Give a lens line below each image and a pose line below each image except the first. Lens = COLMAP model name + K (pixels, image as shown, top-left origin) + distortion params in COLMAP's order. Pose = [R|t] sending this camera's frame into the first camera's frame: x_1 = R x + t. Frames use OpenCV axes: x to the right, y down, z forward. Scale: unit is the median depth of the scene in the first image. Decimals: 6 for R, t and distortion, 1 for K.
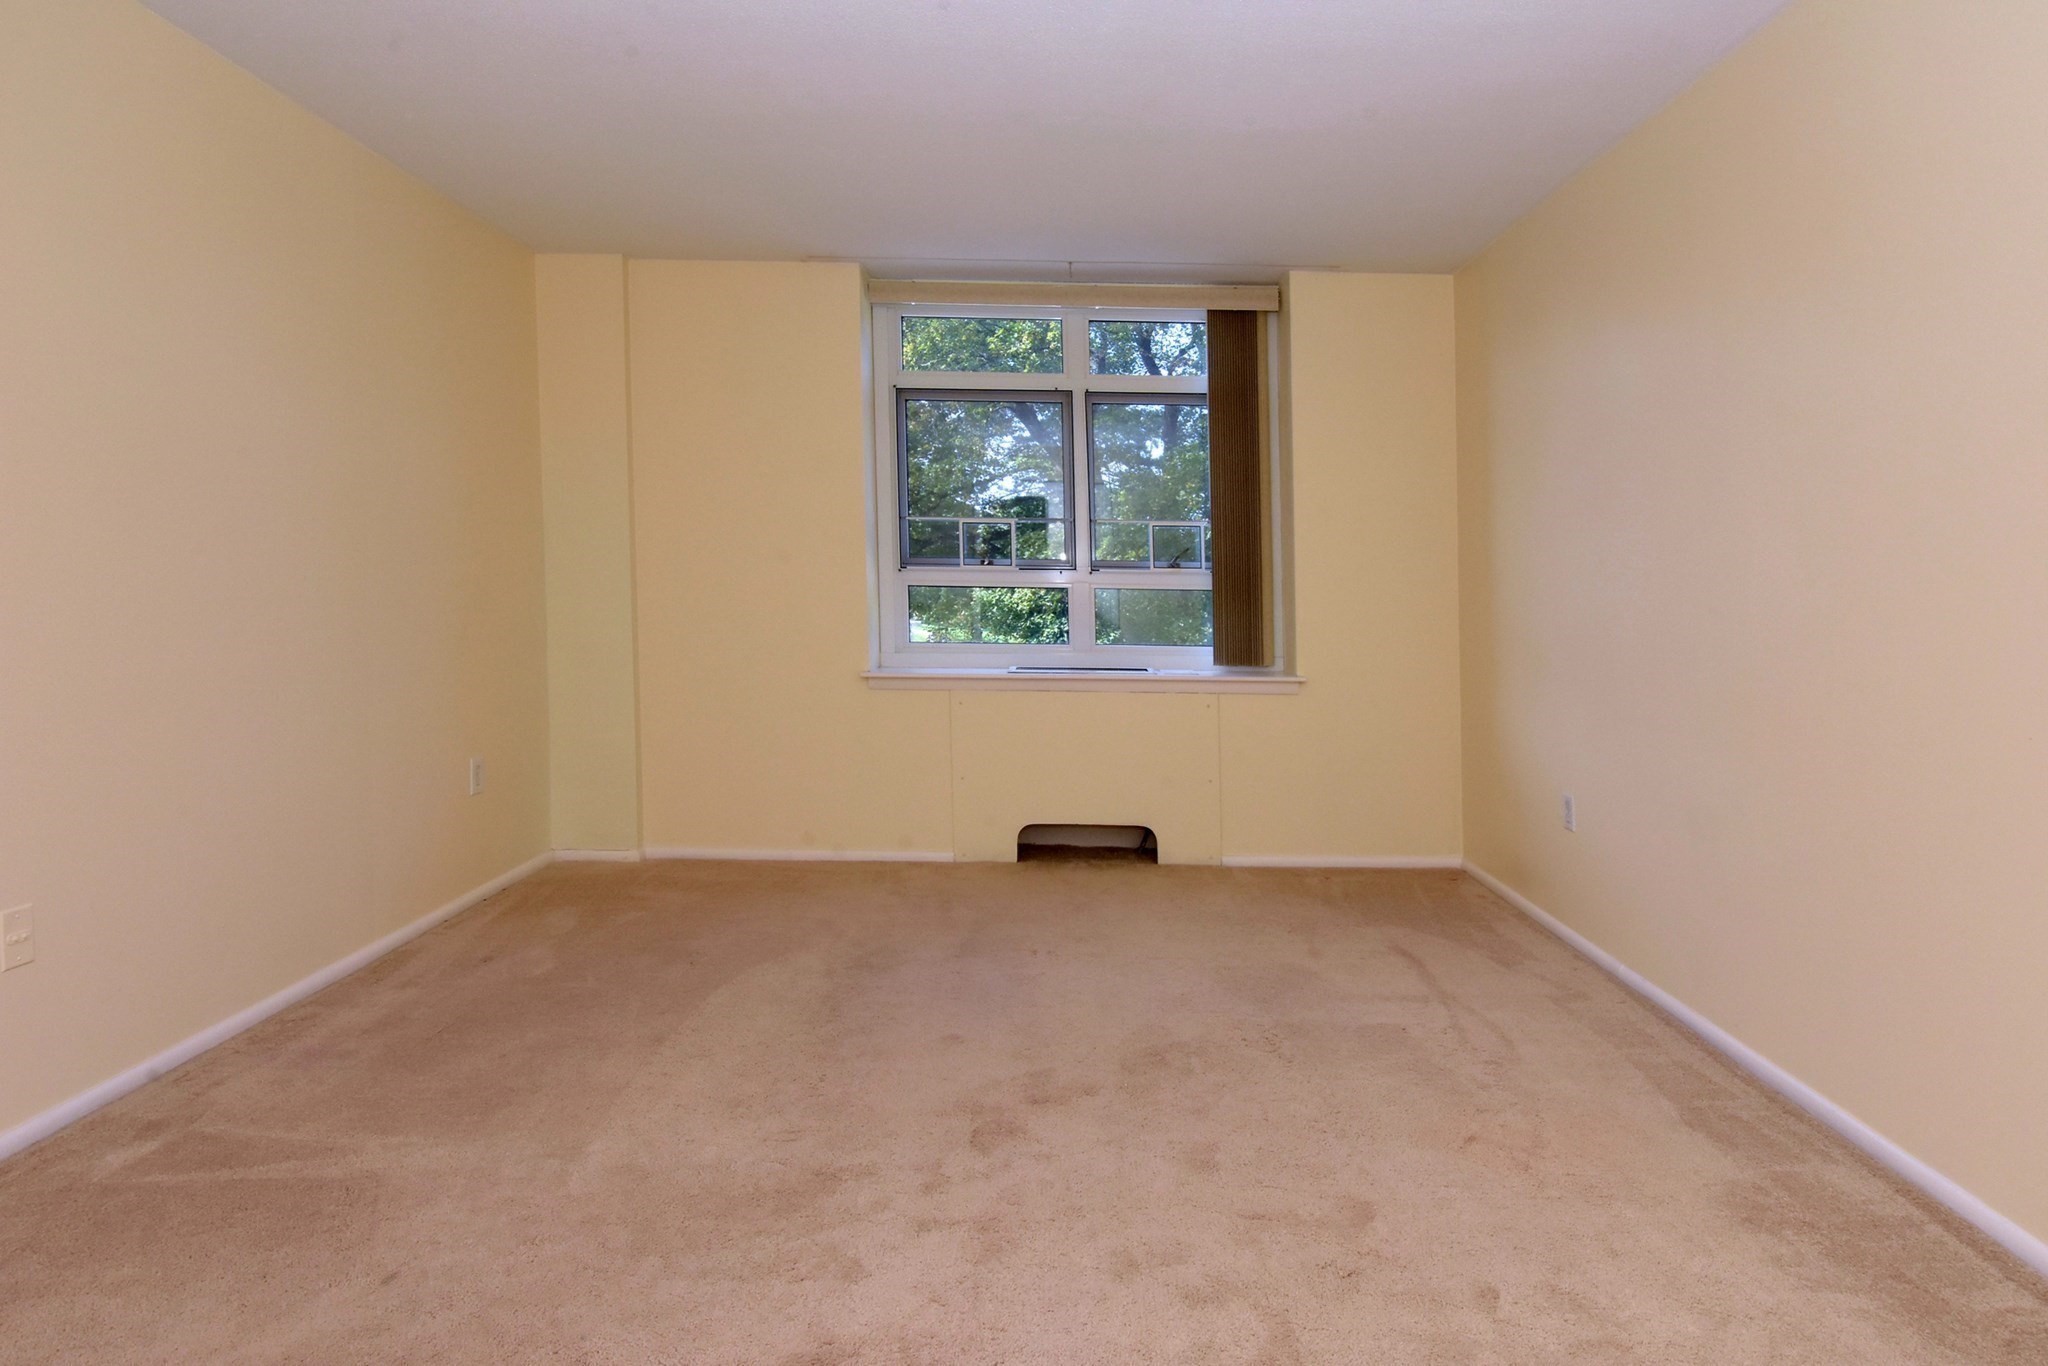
lens RADIAL K [[1142.6, 0, 1066.9], [0, 1142.6, 670.2], [0, 0, 1]] dist [0.023090, -0.030259]
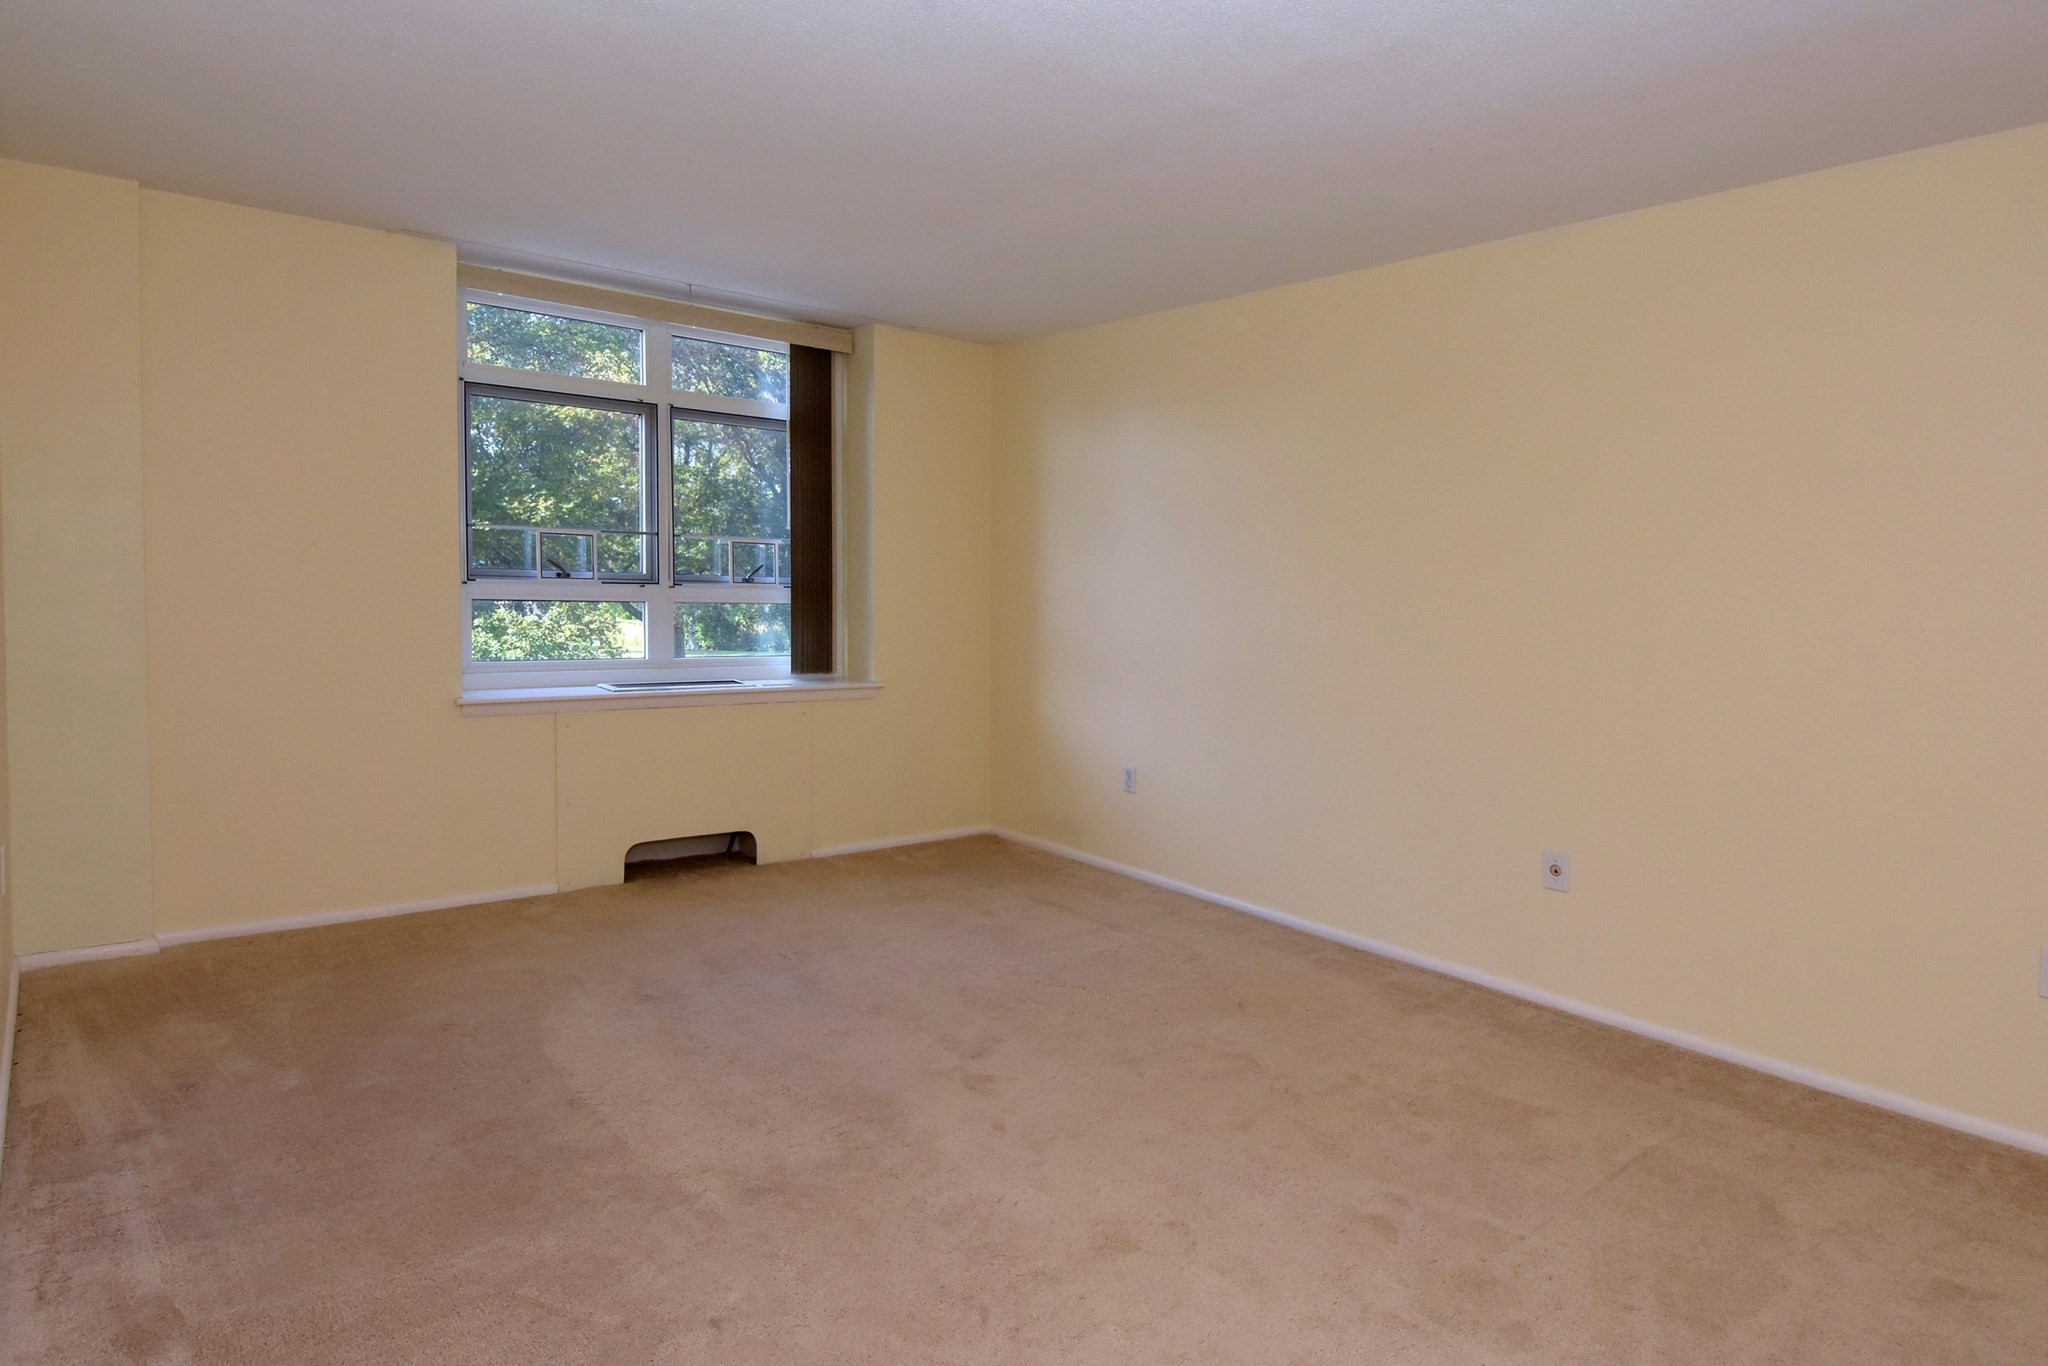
lens RADIAL K [[1187.8, 0, 1024.0], [0, 1187.8, 683.0], [0, 0, 1]] dist [0.004275, -0.000533]
pose [[0.784391, -0.043460, 0.618743, -0.402130], [0.021990, 0.998864, 0.042282, -0.039837], [-0.619877, -0.019560, 0.784455, -0.011558]]
